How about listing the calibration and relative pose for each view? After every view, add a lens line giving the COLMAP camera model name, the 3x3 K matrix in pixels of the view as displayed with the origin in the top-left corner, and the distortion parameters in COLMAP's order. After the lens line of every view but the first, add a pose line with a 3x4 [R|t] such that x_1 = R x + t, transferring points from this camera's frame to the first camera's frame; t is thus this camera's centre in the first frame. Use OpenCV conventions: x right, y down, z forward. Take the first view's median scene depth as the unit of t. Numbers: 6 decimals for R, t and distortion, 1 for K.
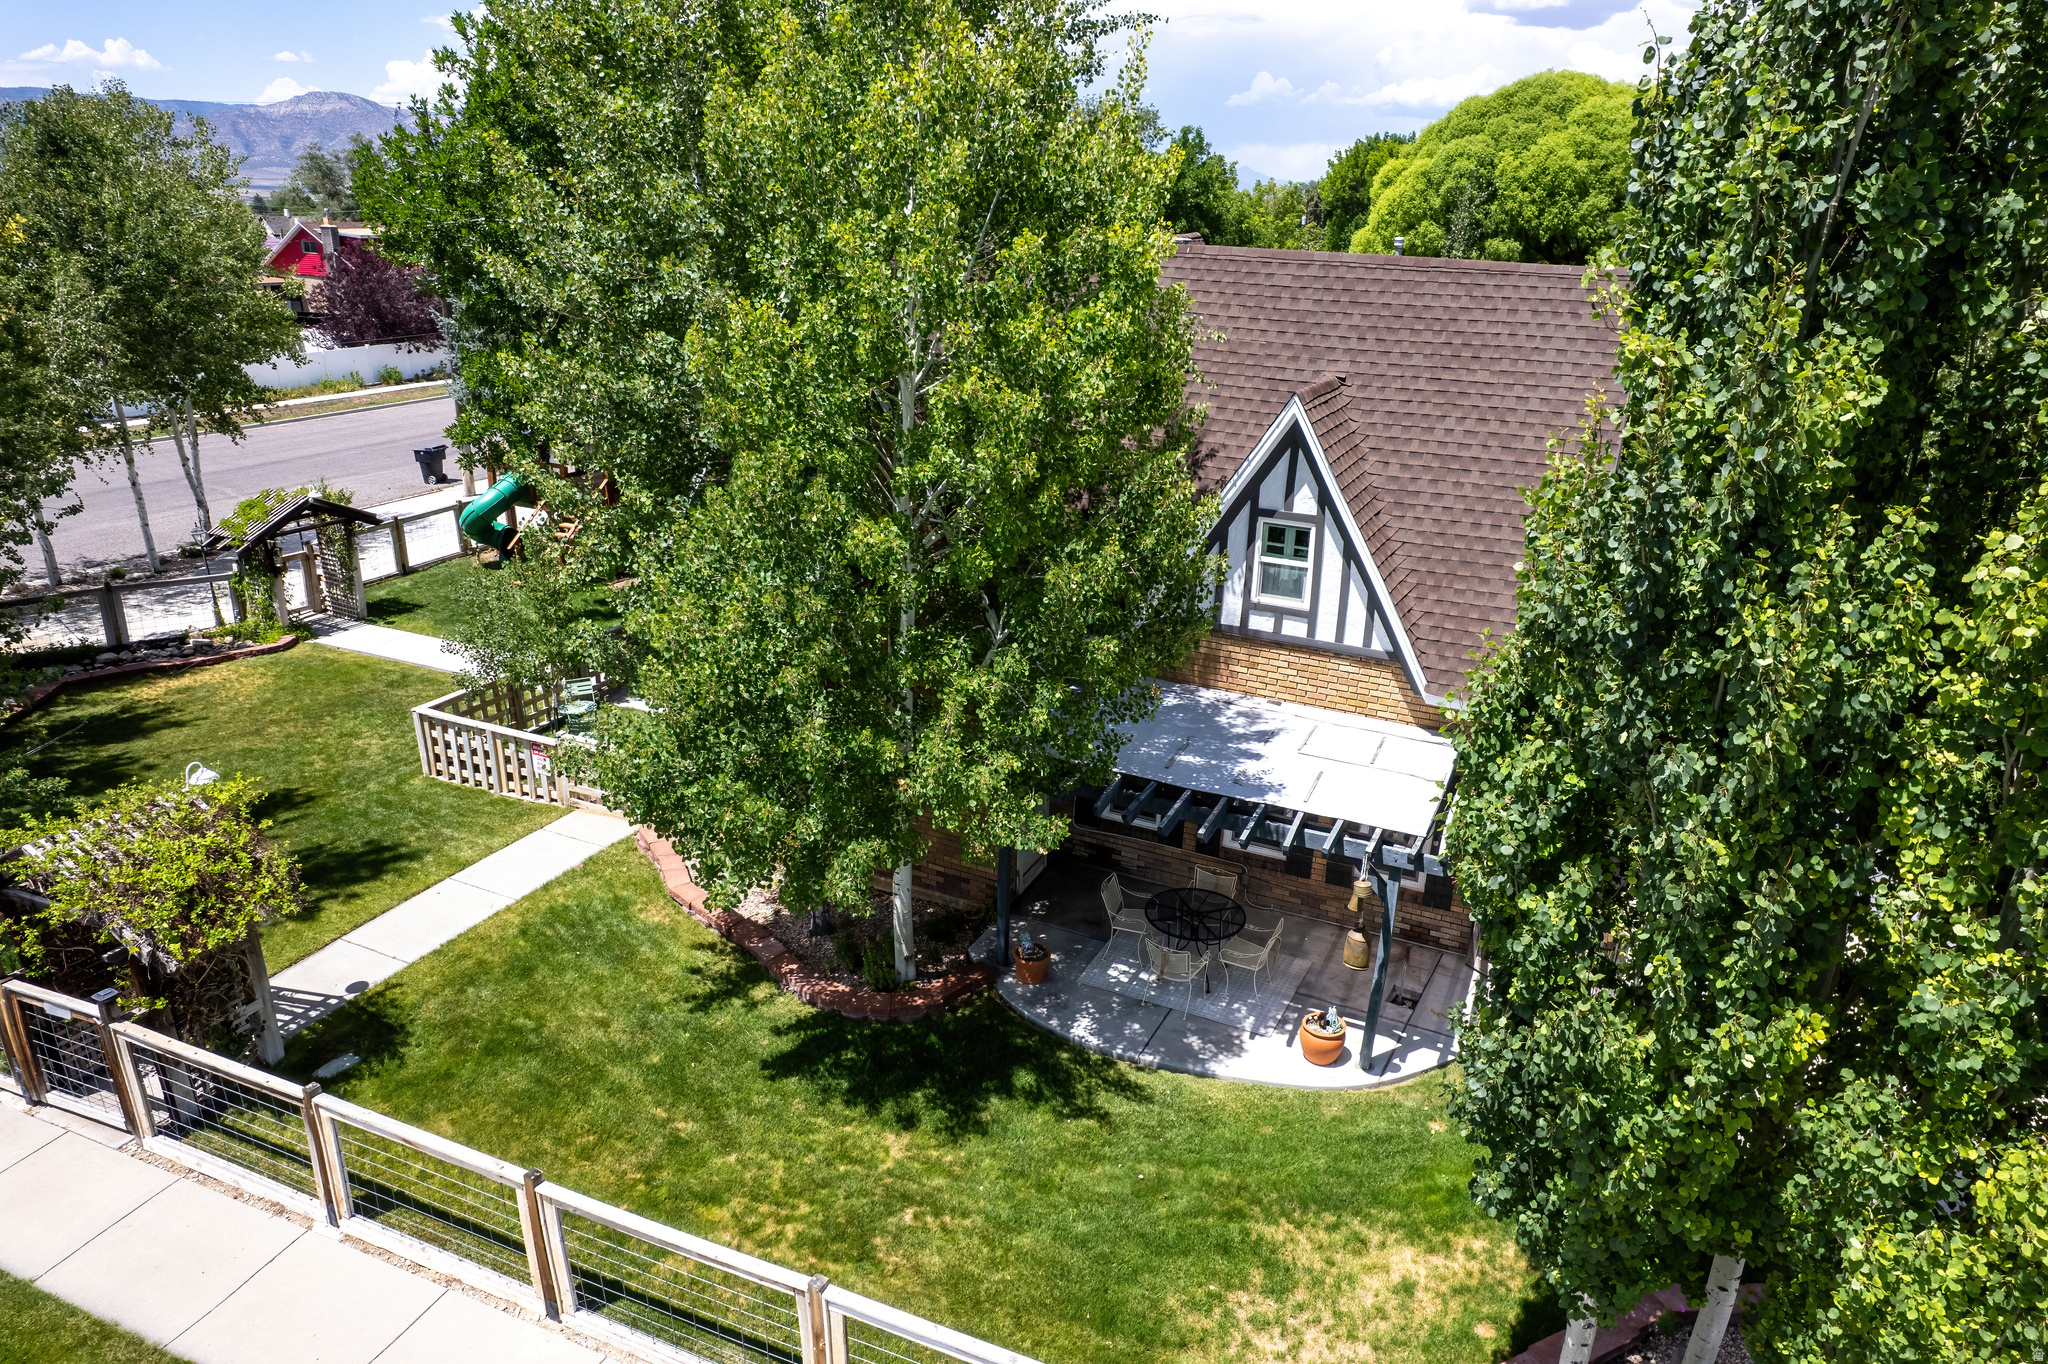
lens RADIAL K [[1307.9, 0, 1030.5], [0, 1307.9, 686.6], [0, 0, 1]] dist [-0.075609, 0.074828]
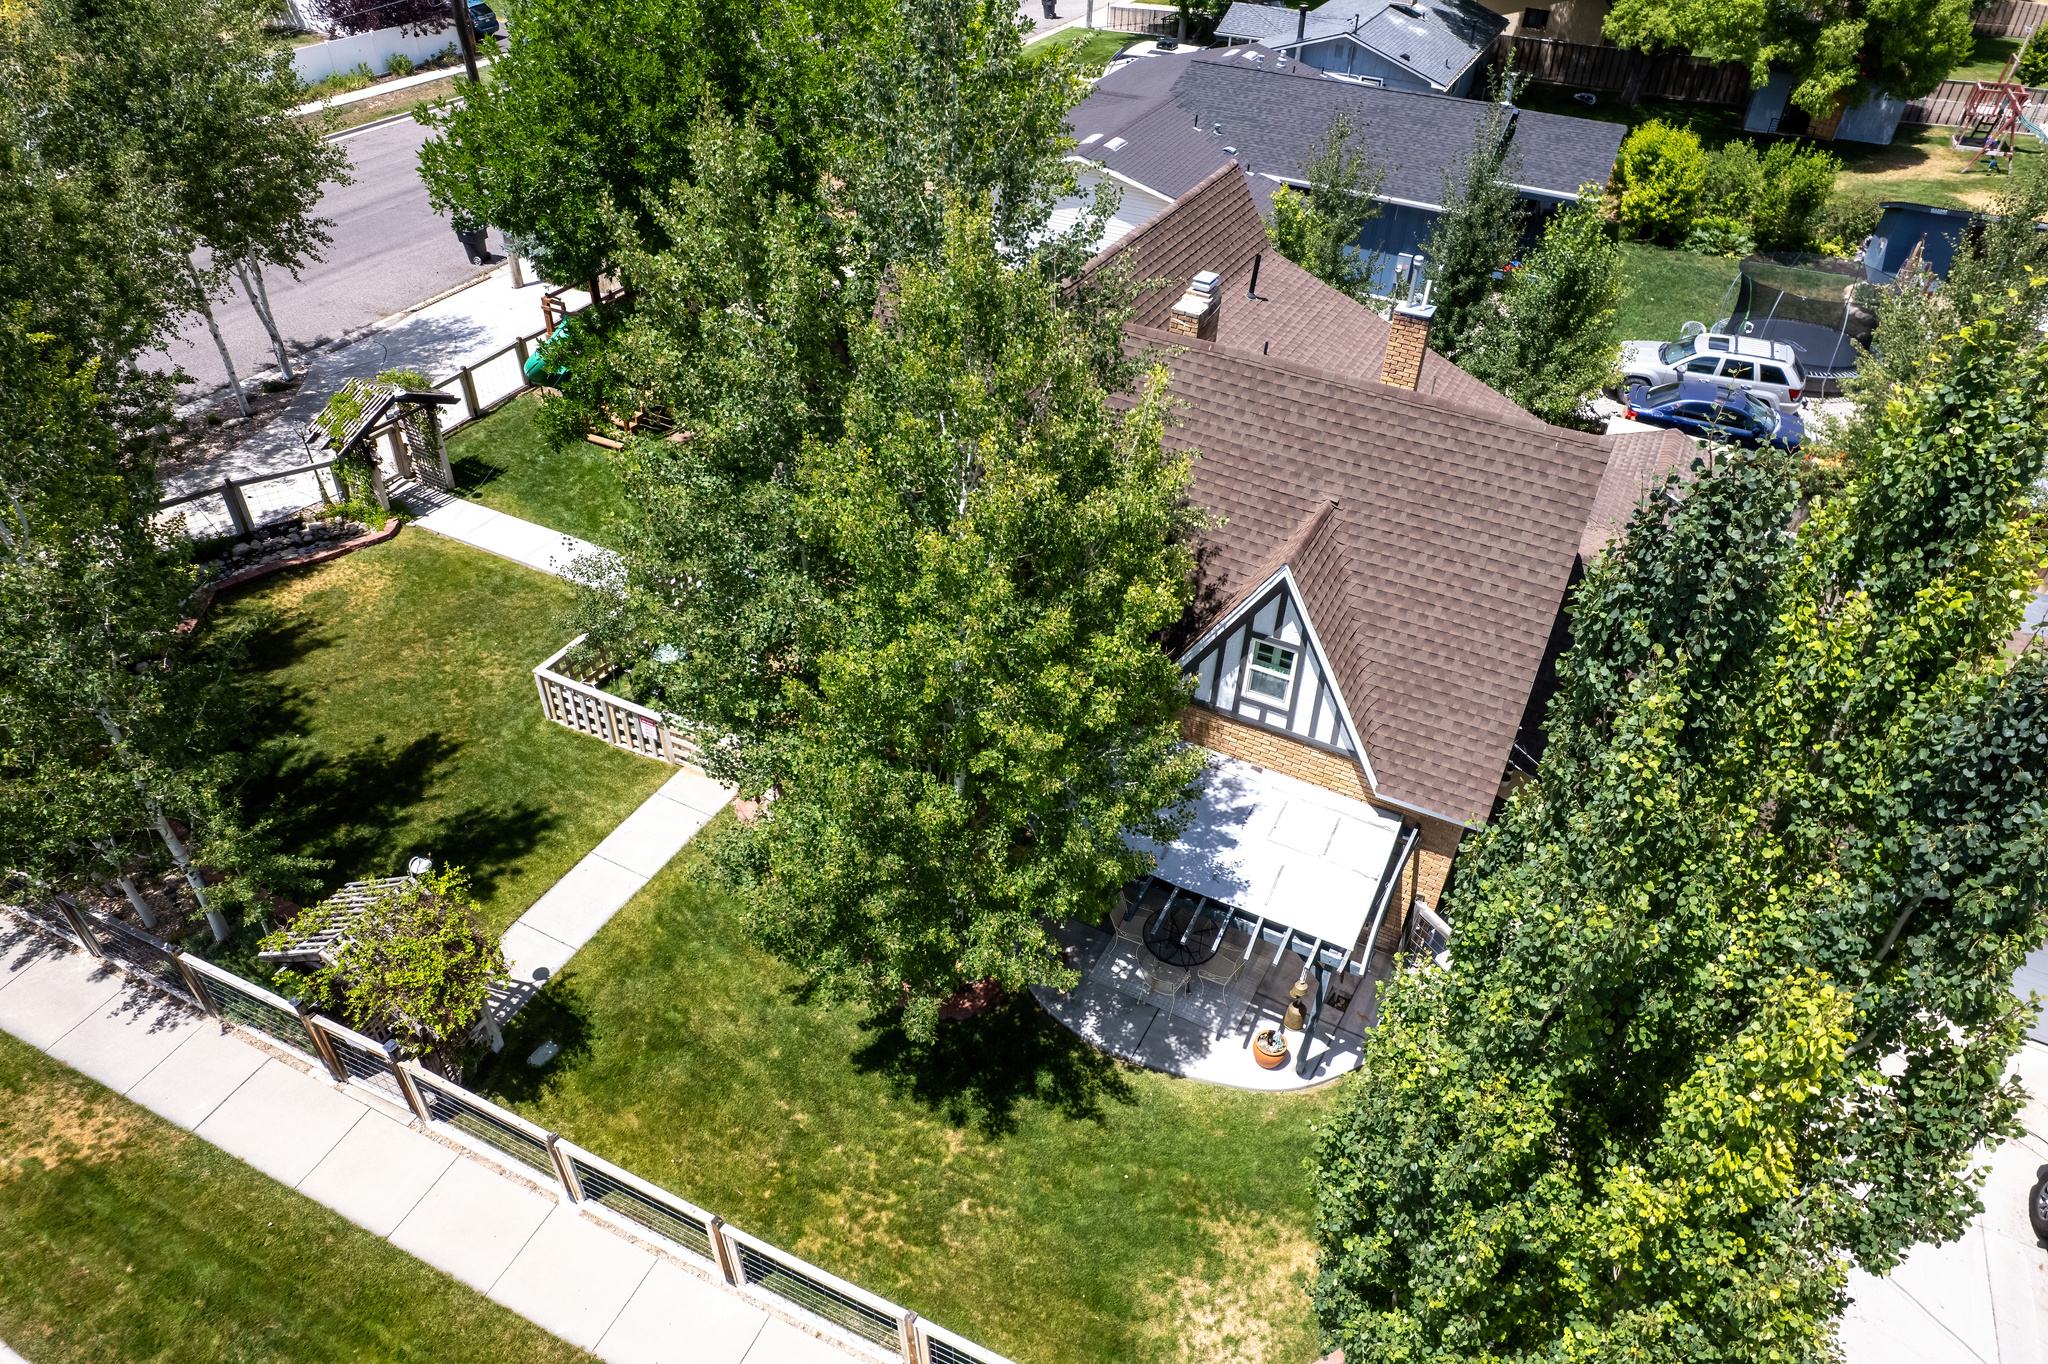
lens RADIAL K [[1307.9, 0, 1030.5], [0, 1307.9, 686.6], [0, 0, 1]] dist [-0.075609, 0.074828]
pose [[0.999554, 0.021857, -0.020370, -0.002138], [-0.014588, 0.952021, 0.305686, -0.456564], [0.026074, -0.305252, 0.951914, -0.157431]]
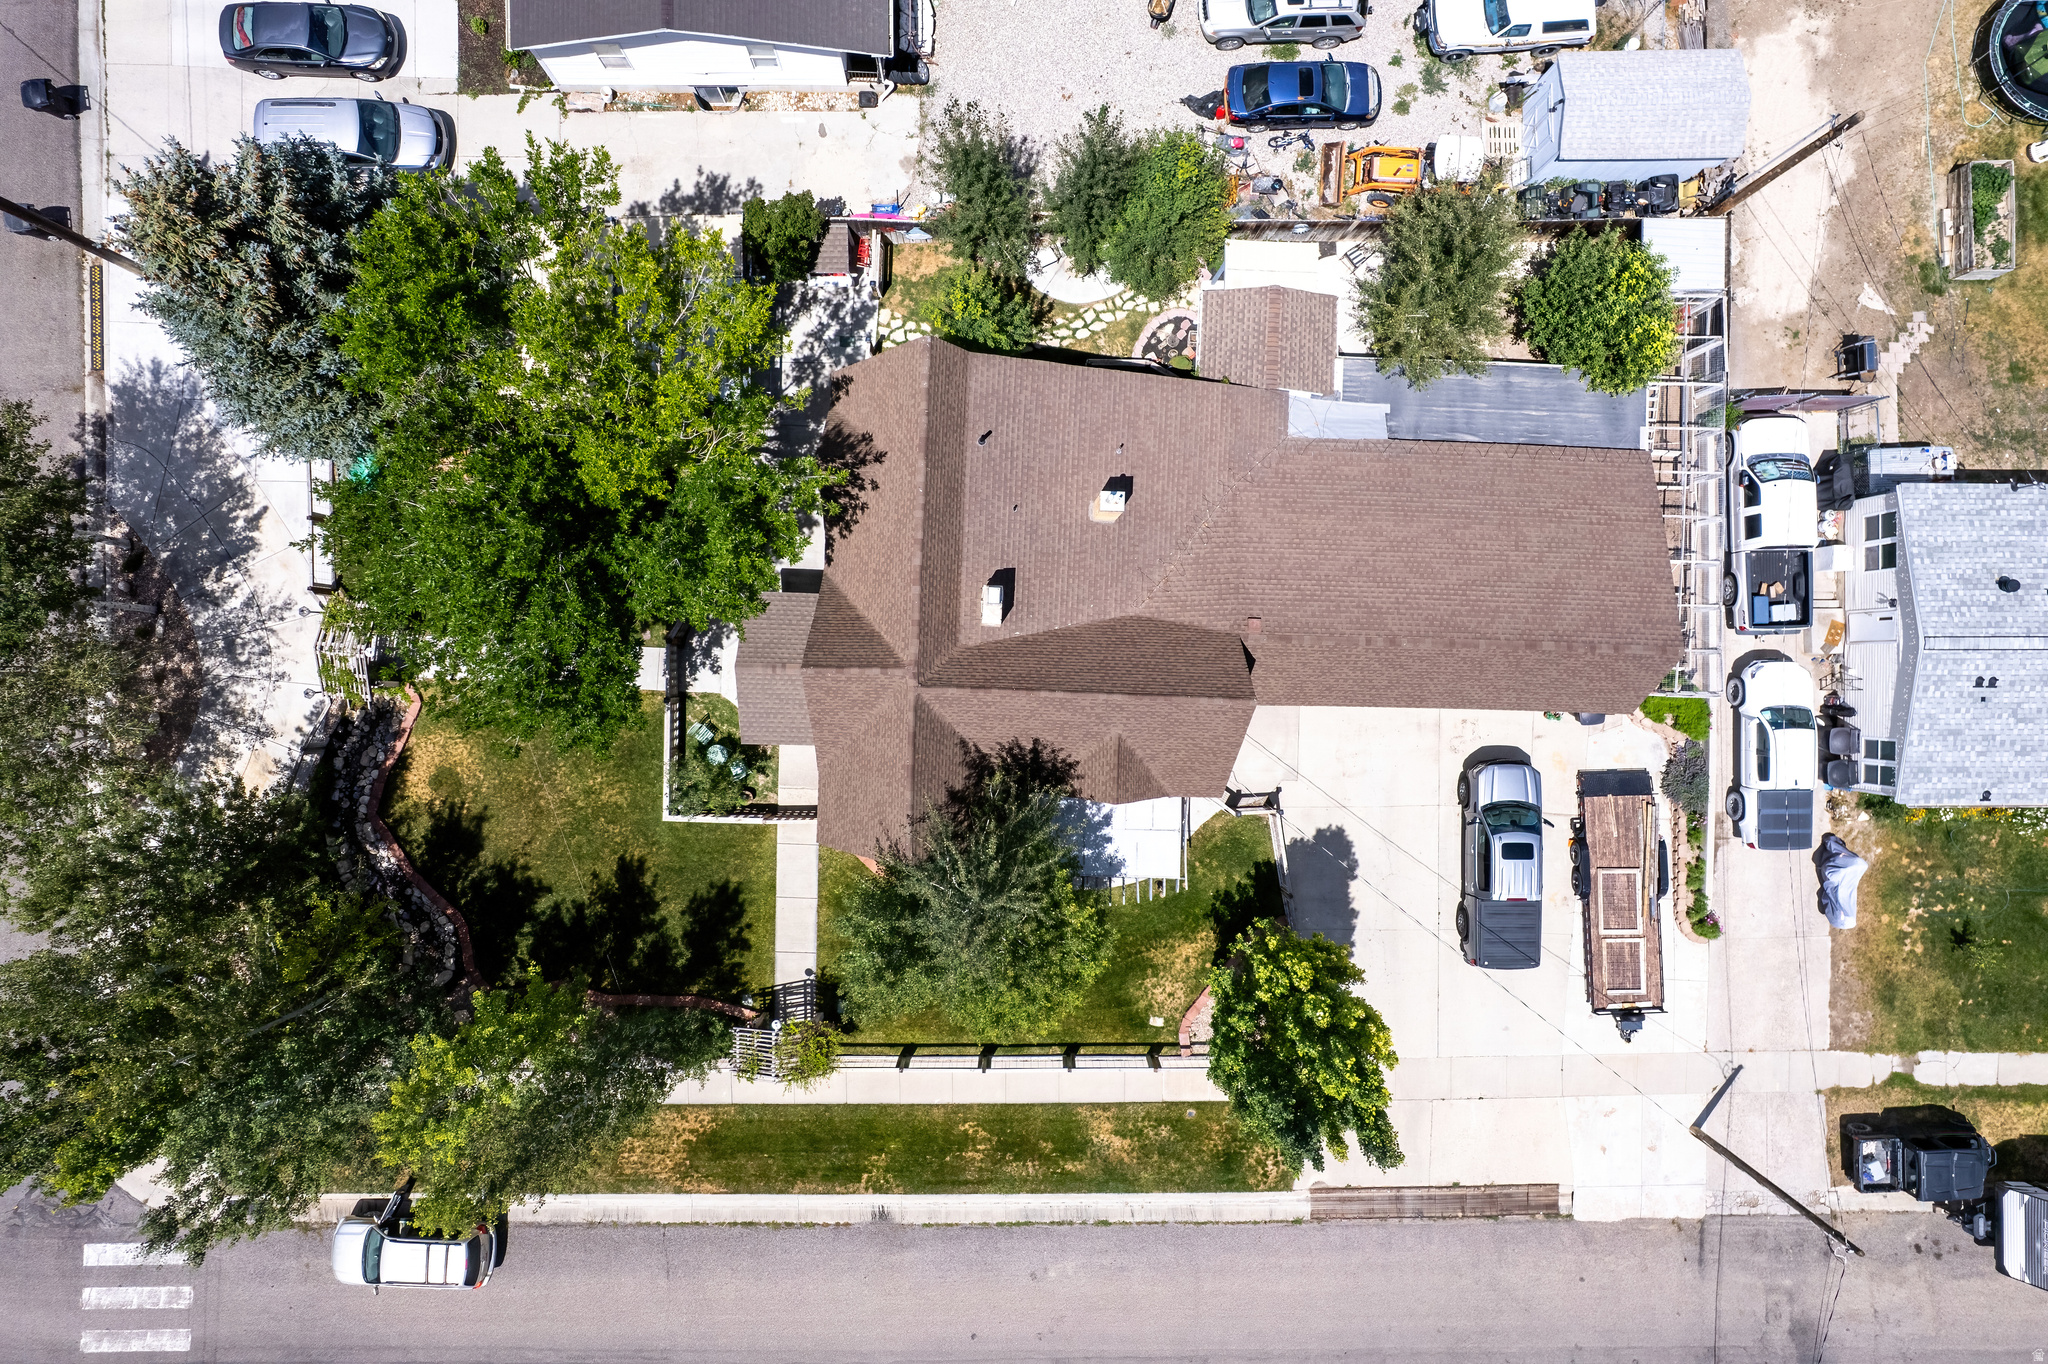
lens RADIAL K [[1310.7, 0, 1031.6], [0, 1310.7, 688.1], [0, 0, 1]] dist [-0.070900, 0.064972]
pose [[0.915421, -0.402493, -0.002148, 0.149069], [0.132770, 0.296922, 0.945626, -2.458189], [-0.379970, -0.865931, 0.325248, 0.447022]]
